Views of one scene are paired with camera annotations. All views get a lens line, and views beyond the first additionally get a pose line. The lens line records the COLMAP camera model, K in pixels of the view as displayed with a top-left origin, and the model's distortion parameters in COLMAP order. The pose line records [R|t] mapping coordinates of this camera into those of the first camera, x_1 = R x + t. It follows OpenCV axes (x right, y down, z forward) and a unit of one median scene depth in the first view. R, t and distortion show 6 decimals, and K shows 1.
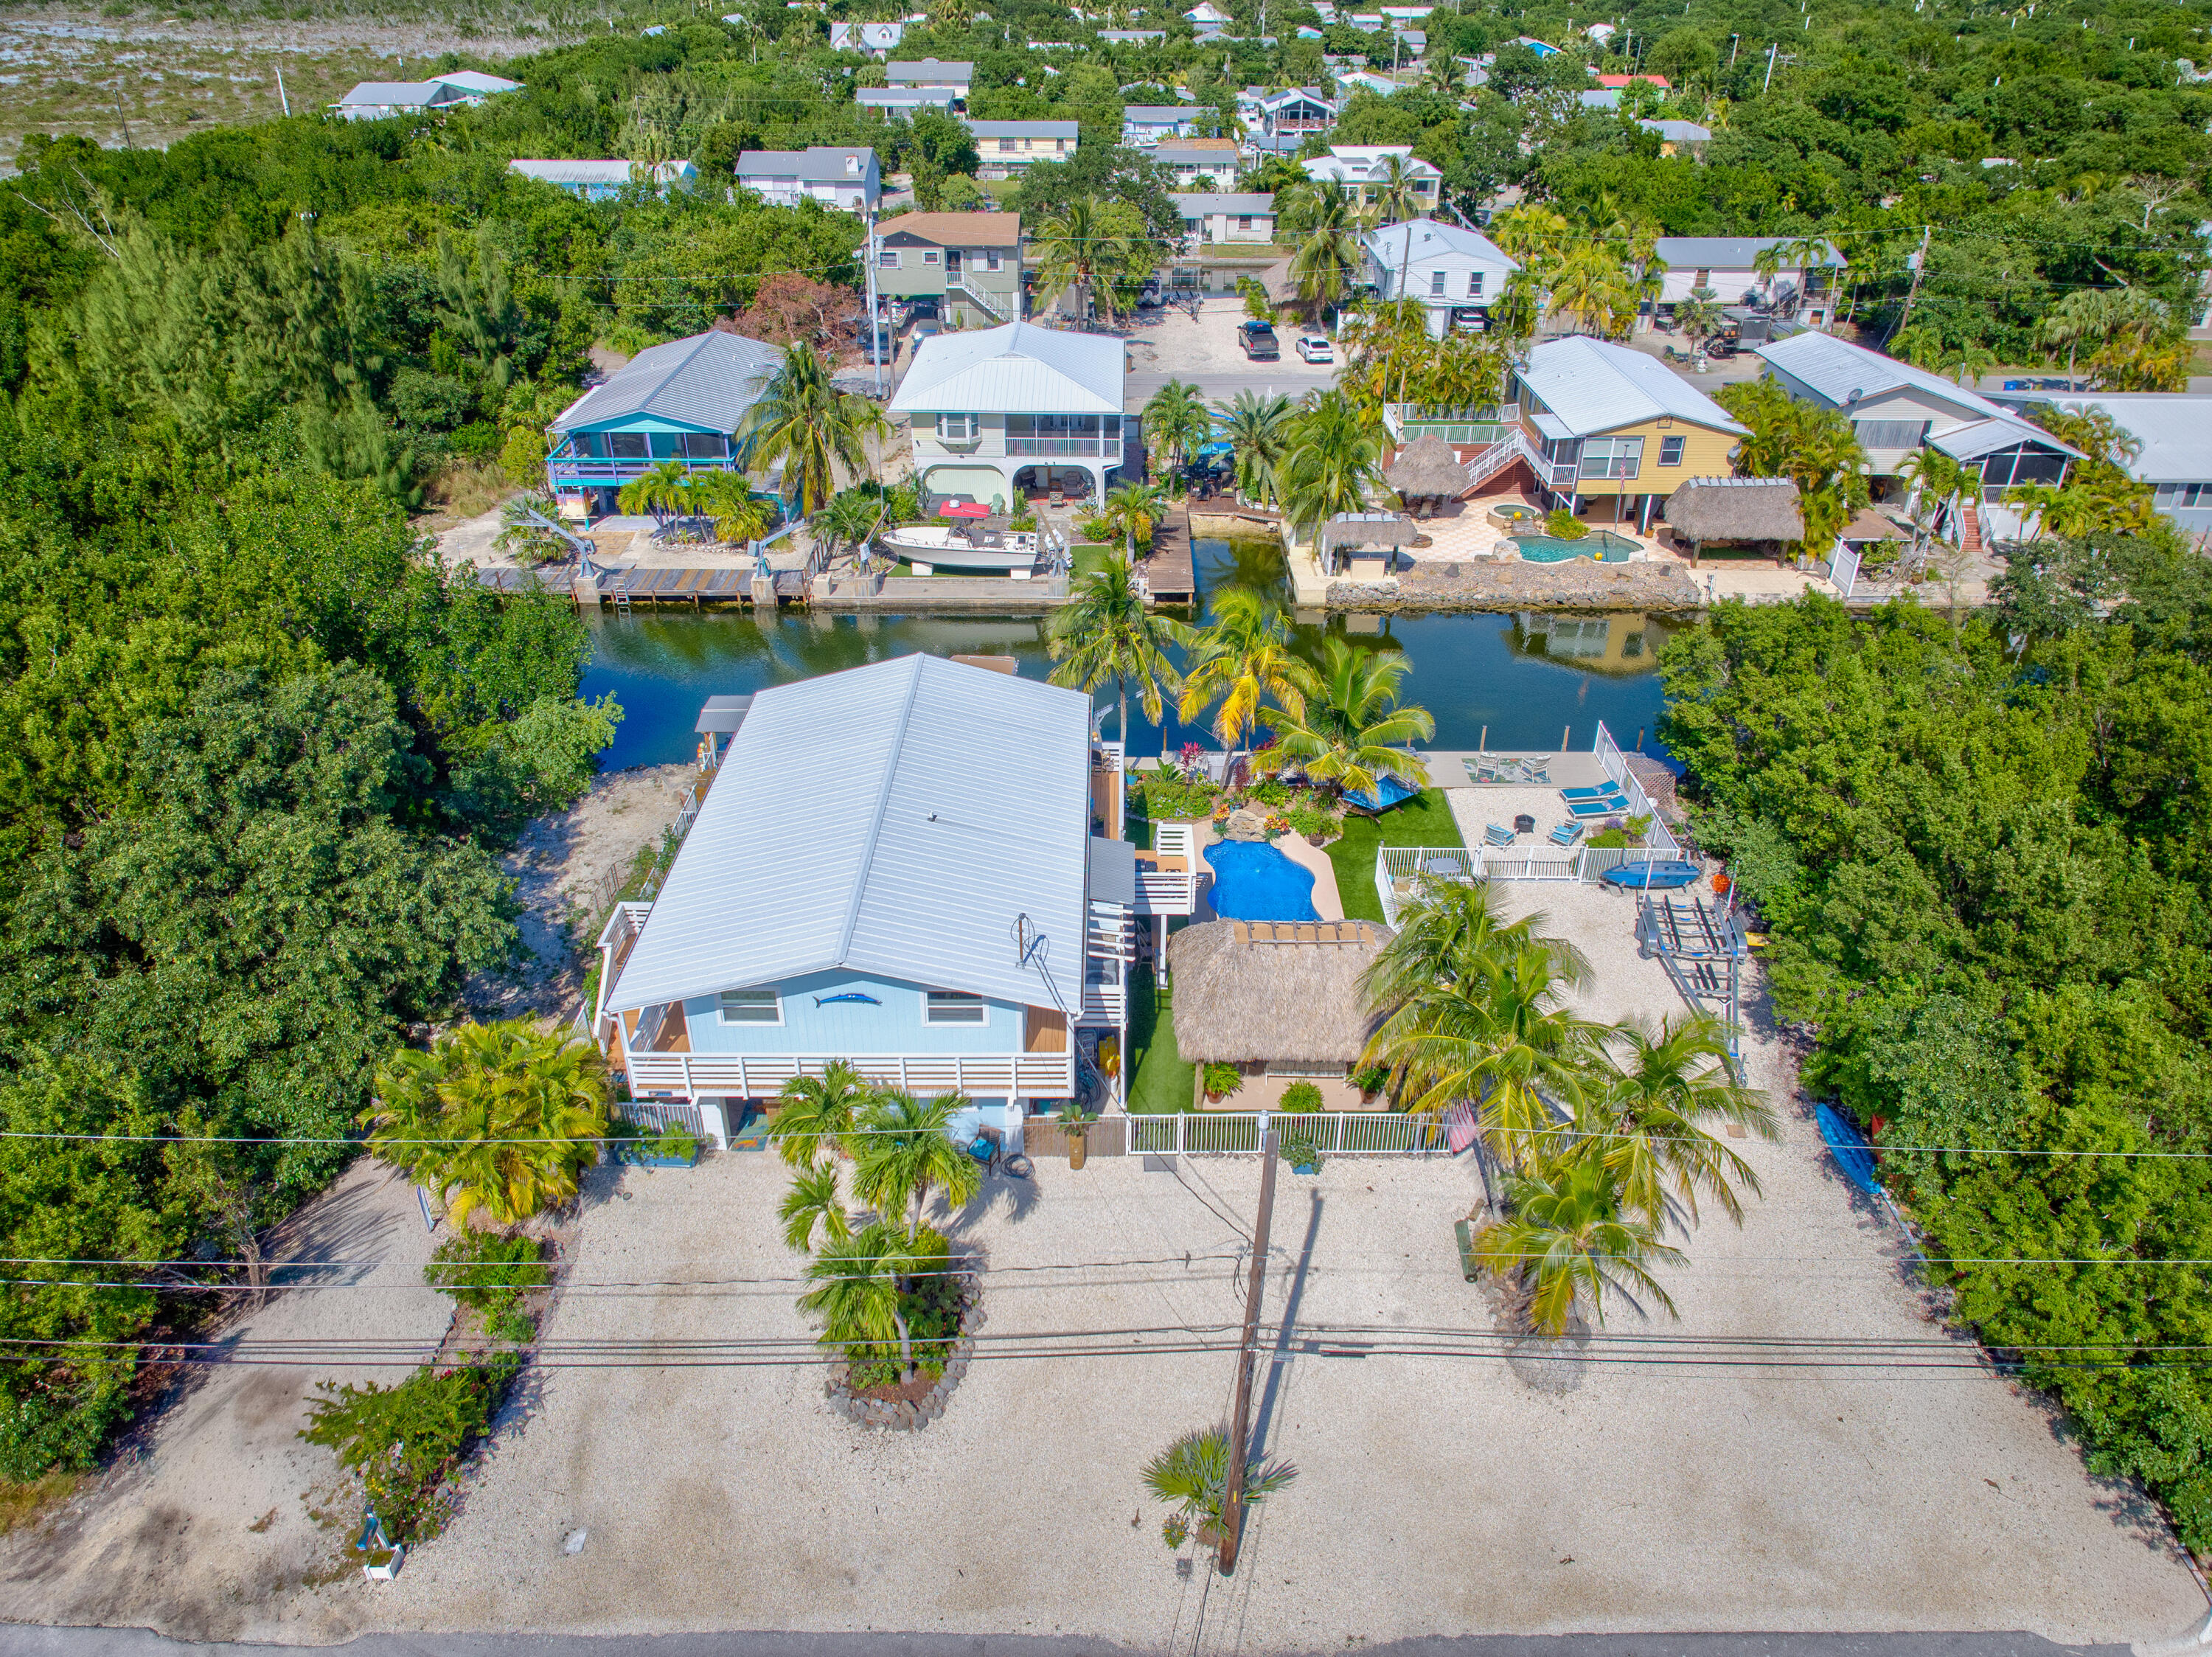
lens RADIAL K [[1500.2, 0, 1106.0], [0, 1500.2, 828.5], [0, 0, 1]] dist [0.004811, 0.001622]
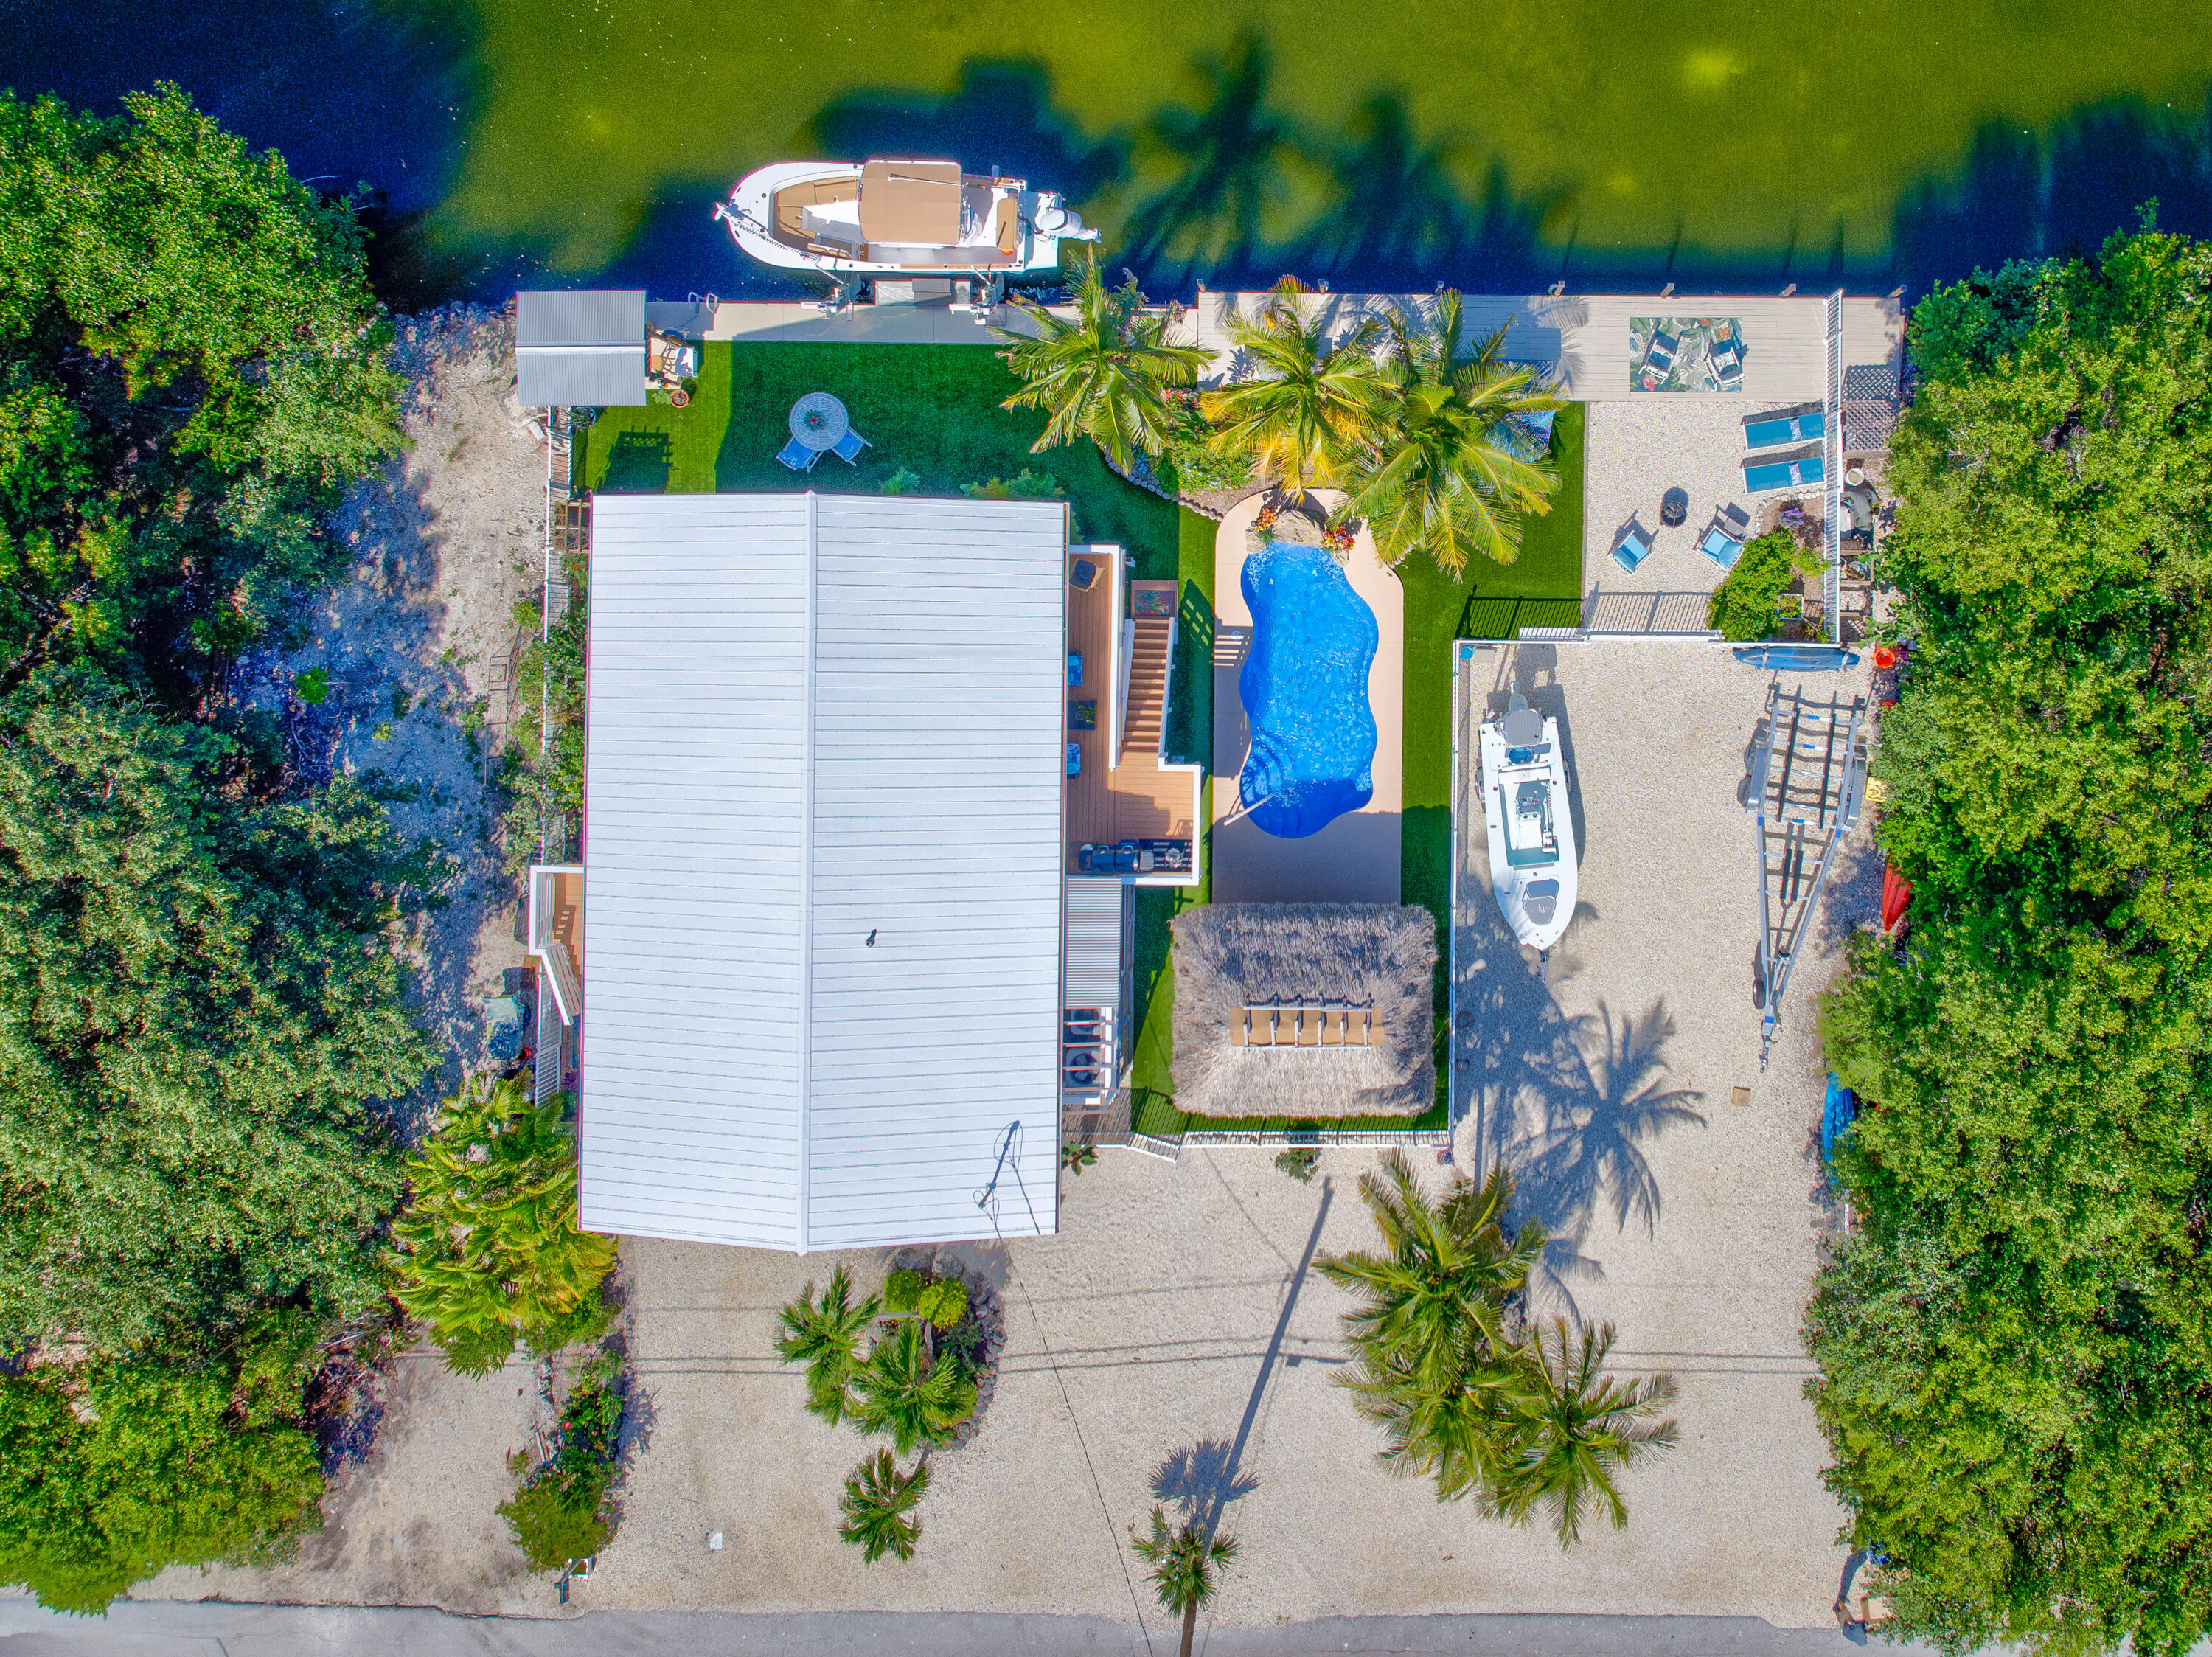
lens RADIAL K [[1500.2, 0, 1106.0], [0, 1500.2, 828.5], [0, 0, 1]] dist [0.004811, 0.001622]
pose [[0.999959, 0.006795, -0.006014, 0.000580], [0.001616, 0.518789, 0.854901, -0.410394], [0.008929, -0.854875, 0.518756, 0.345602]]
